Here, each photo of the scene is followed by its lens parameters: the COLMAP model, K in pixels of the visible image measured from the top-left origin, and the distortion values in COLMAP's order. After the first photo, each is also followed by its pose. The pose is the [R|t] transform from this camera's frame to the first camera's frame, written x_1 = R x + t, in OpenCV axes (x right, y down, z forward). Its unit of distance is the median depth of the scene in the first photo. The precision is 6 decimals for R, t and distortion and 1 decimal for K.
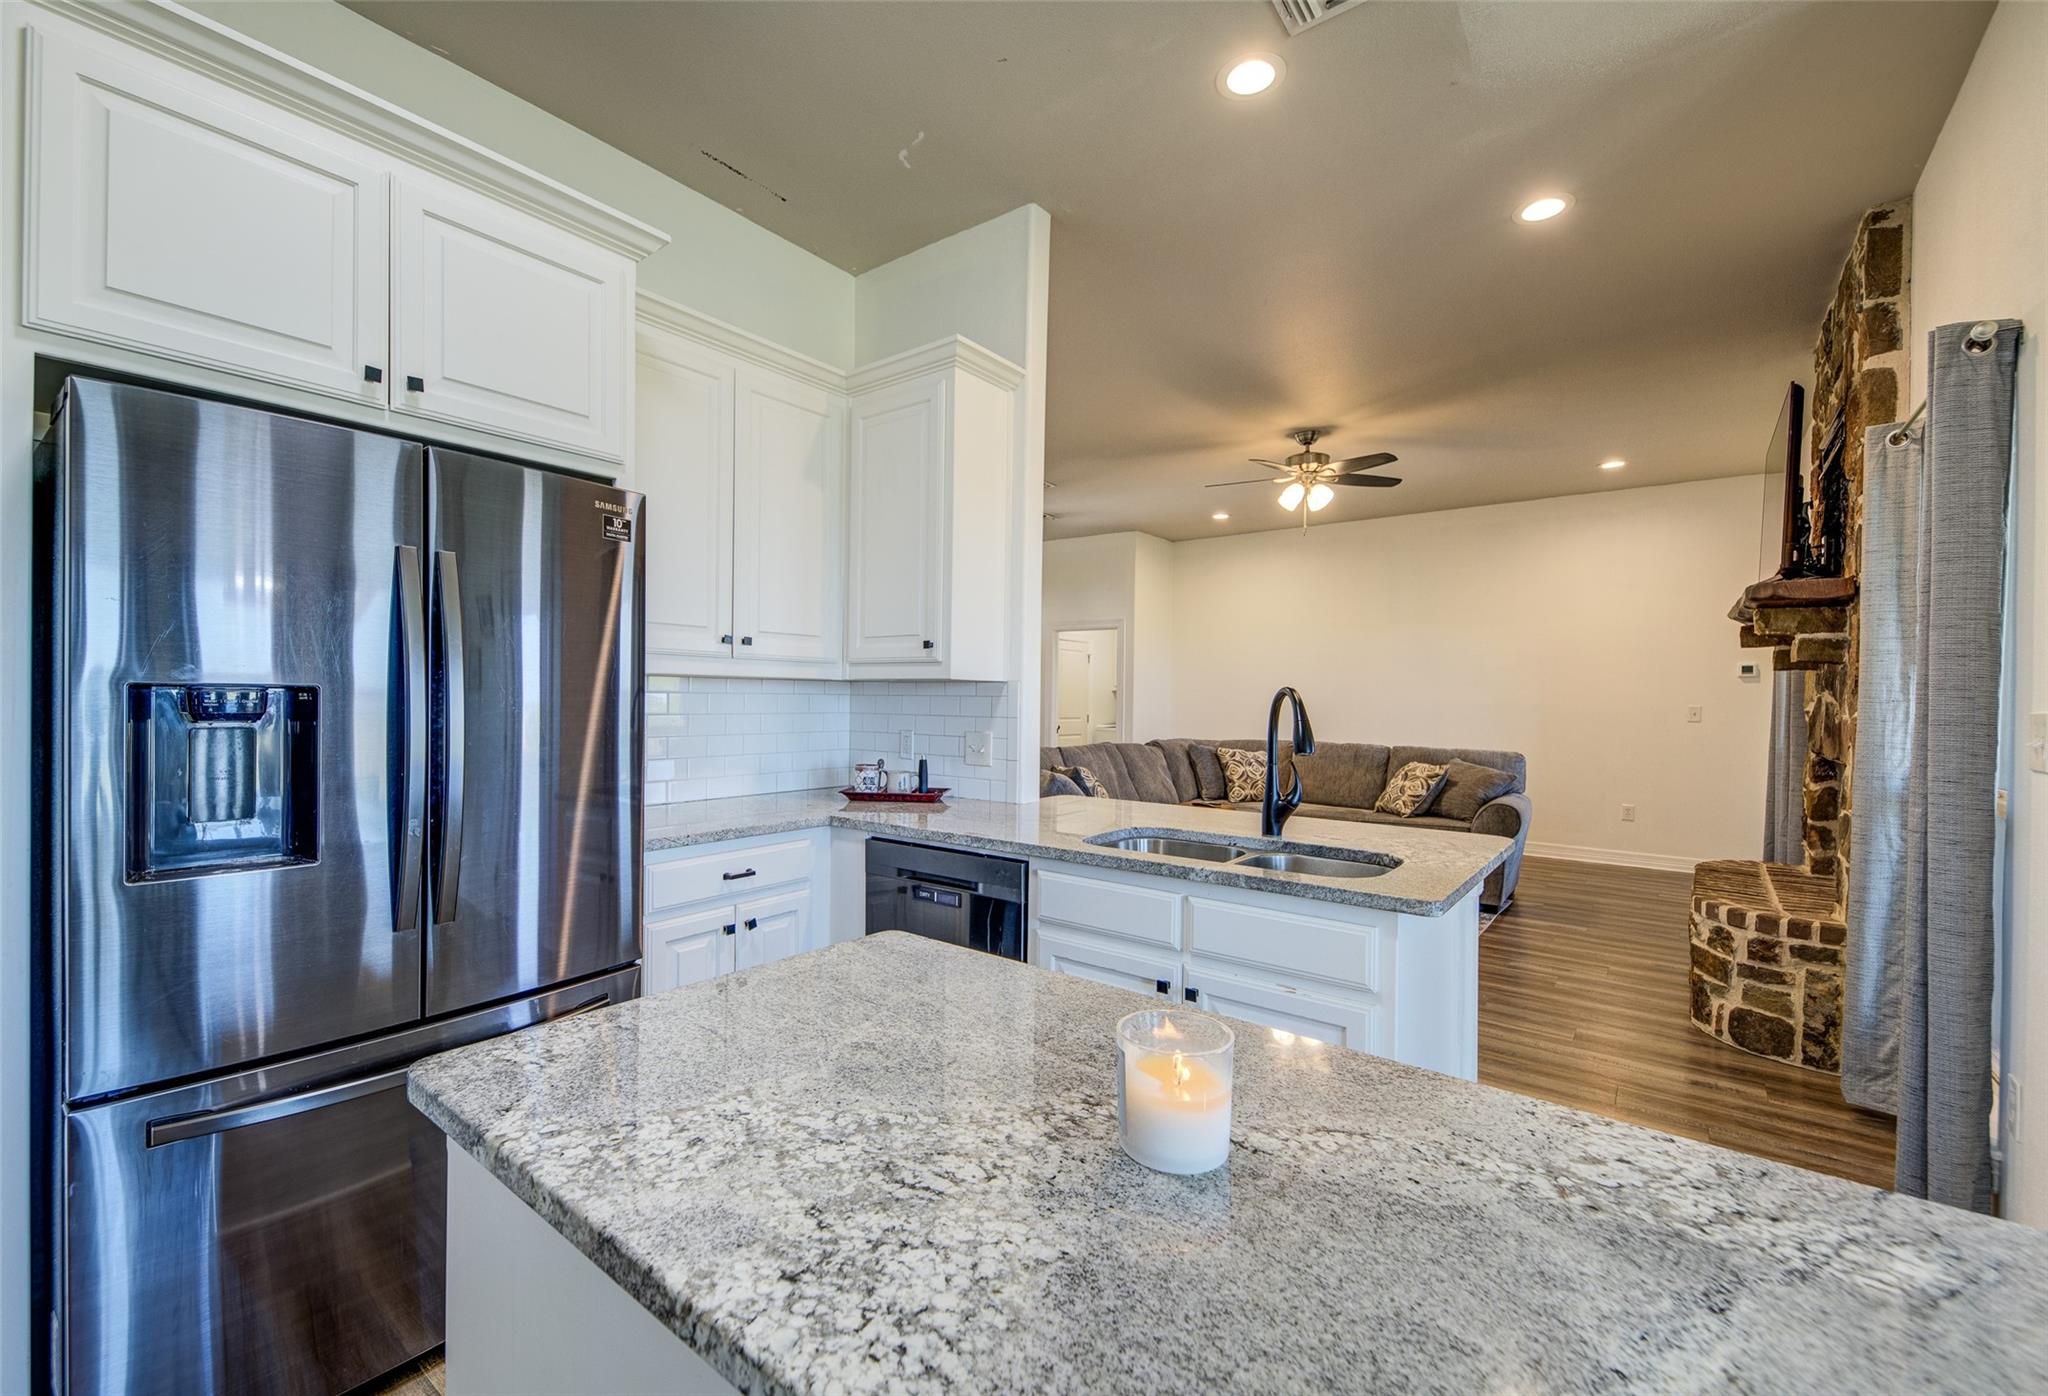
lens RADIAL K [[857.3, 0, 1025.3], [0, 857.3, 703.4], [0, 0, 1]] dist [-0.001413, -0.000228]
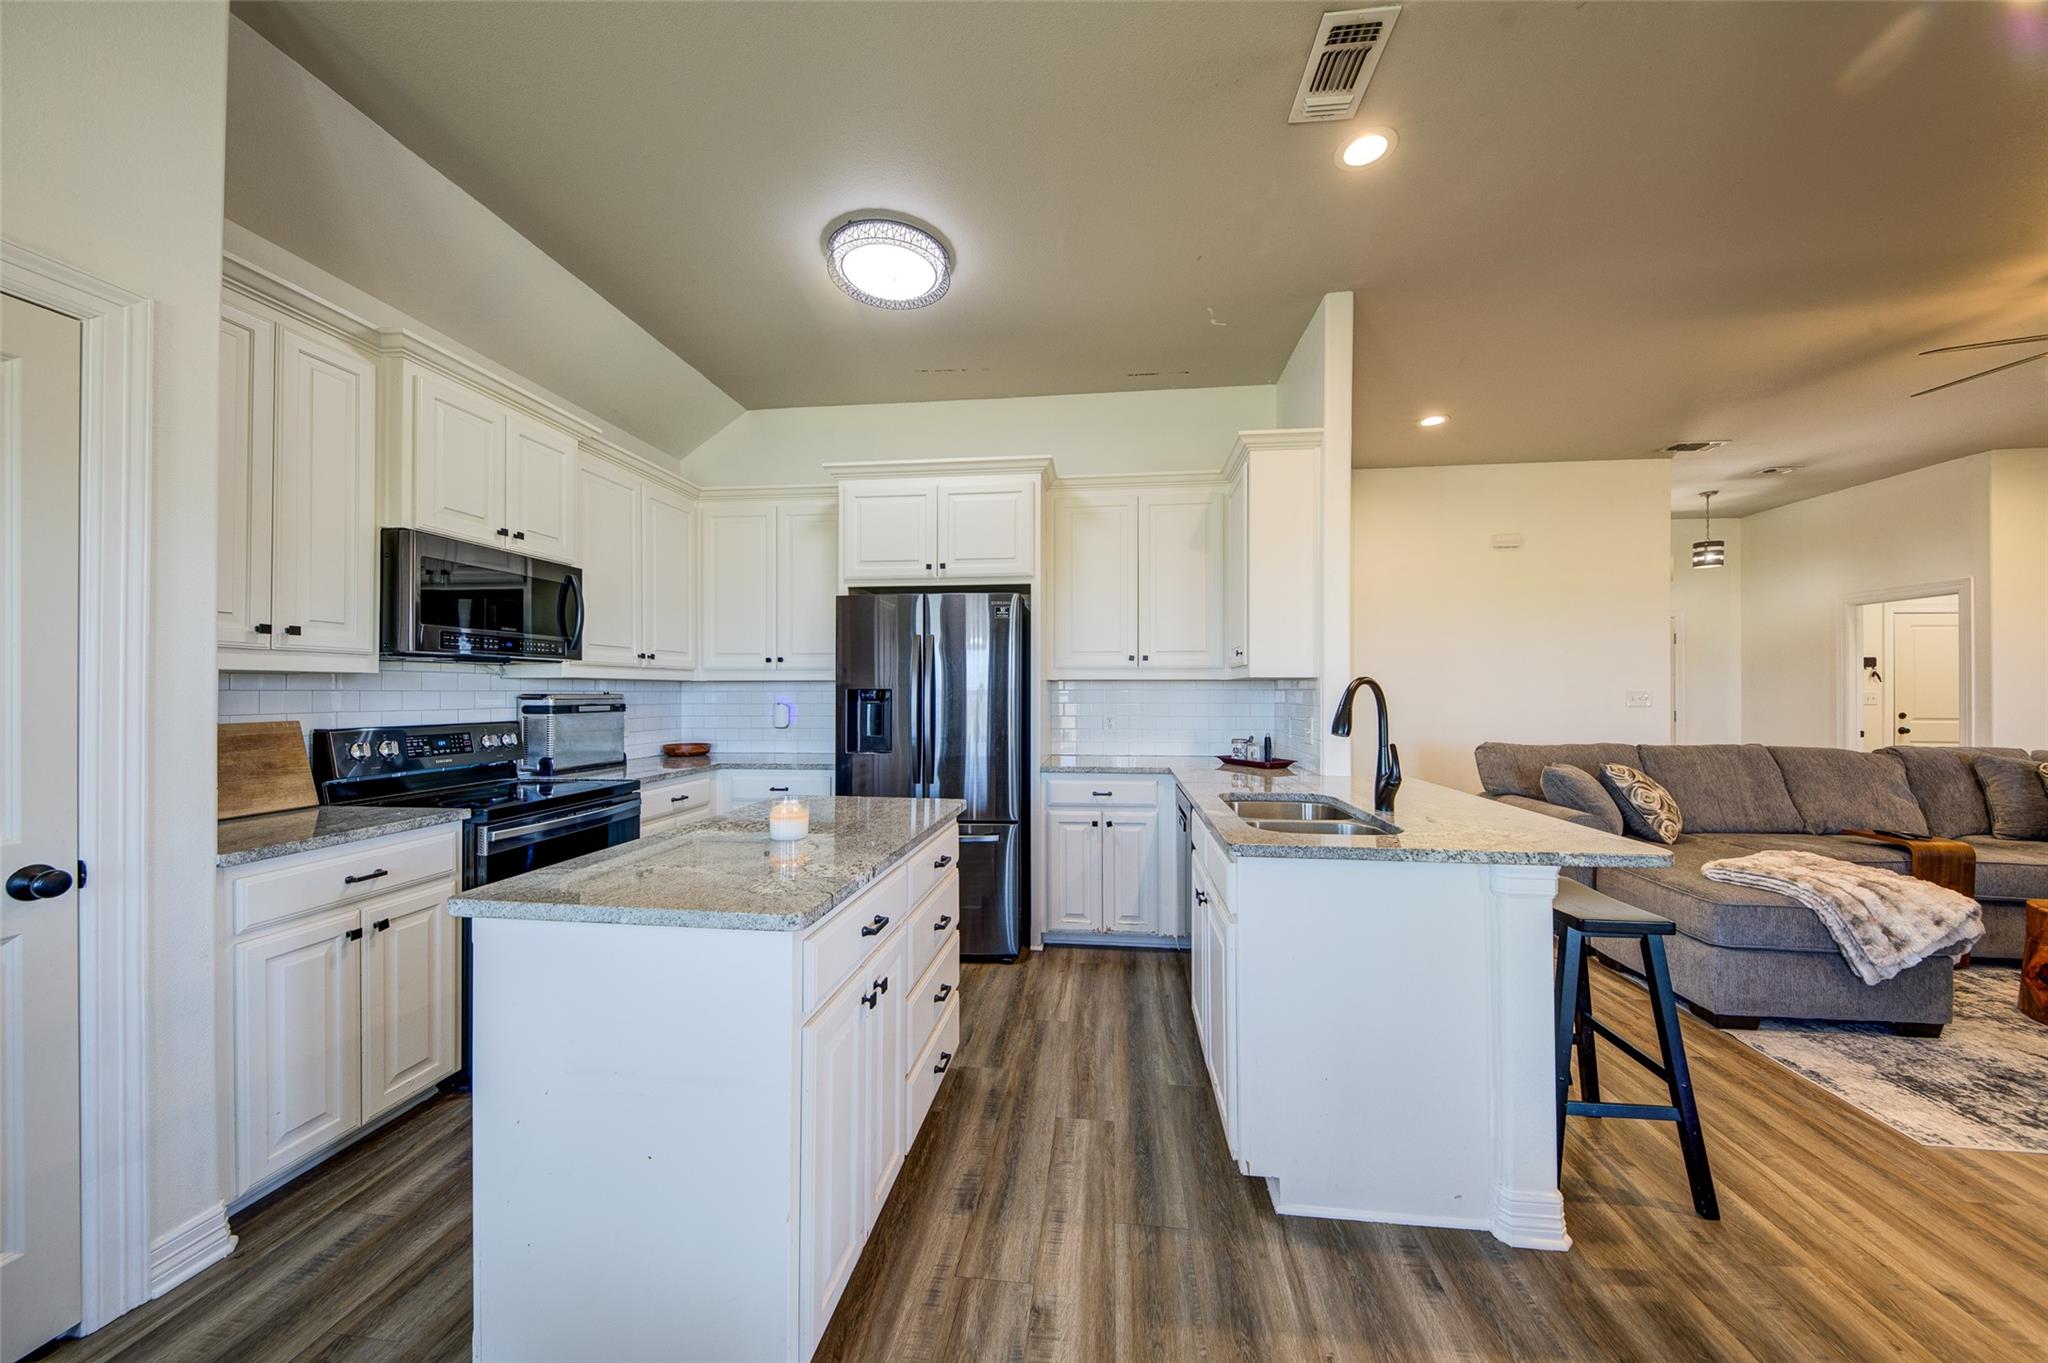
lens RADIAL K [[709.4, 0, 1017.8], [0, 709.4, 688.3], [0, 0, 1]] dist [0.018548, -0.009649]
pose [[0.489317, -0.016715, -0.871946, 0.784318], [-0.000288, 0.999813, -0.019328, 0.011792], [0.872106, 0.009709, 0.489221, 0.131876]]
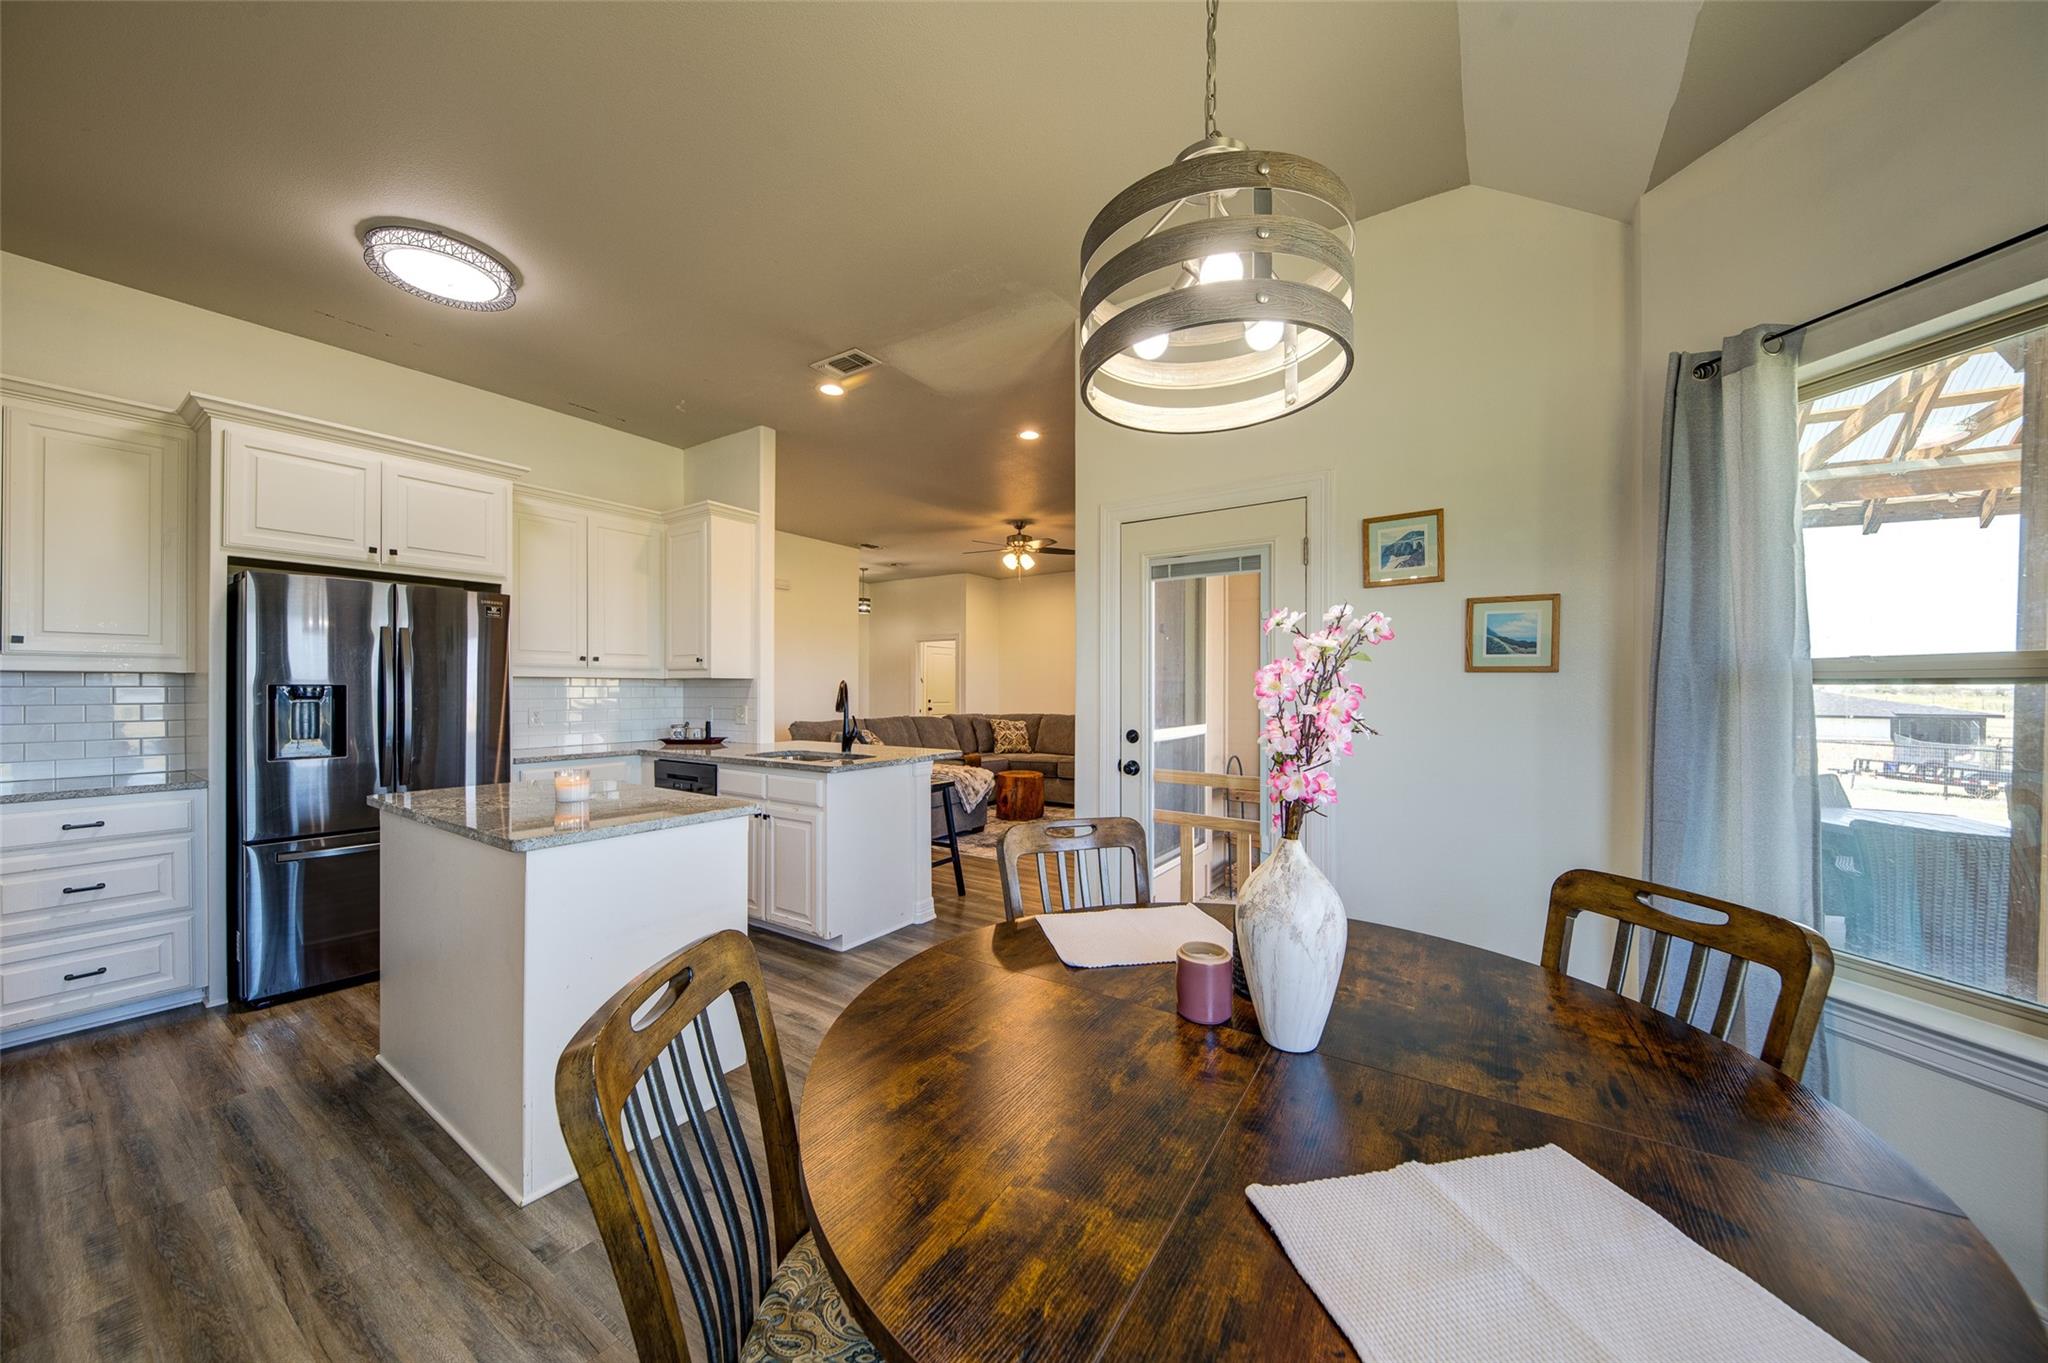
lens RADIAL K [[706.6, 0, 1065.0], [0, 706.6, 686.9], [0, 0, 1]] dist [0.000180, -0.005611]
pose [[0.996212, -0.011605, 0.086184, 0.610083], [0.012395, 0.999886, -0.008634, 0.016284], [-0.086074, 0.009669, 0.996242, -0.685903]]
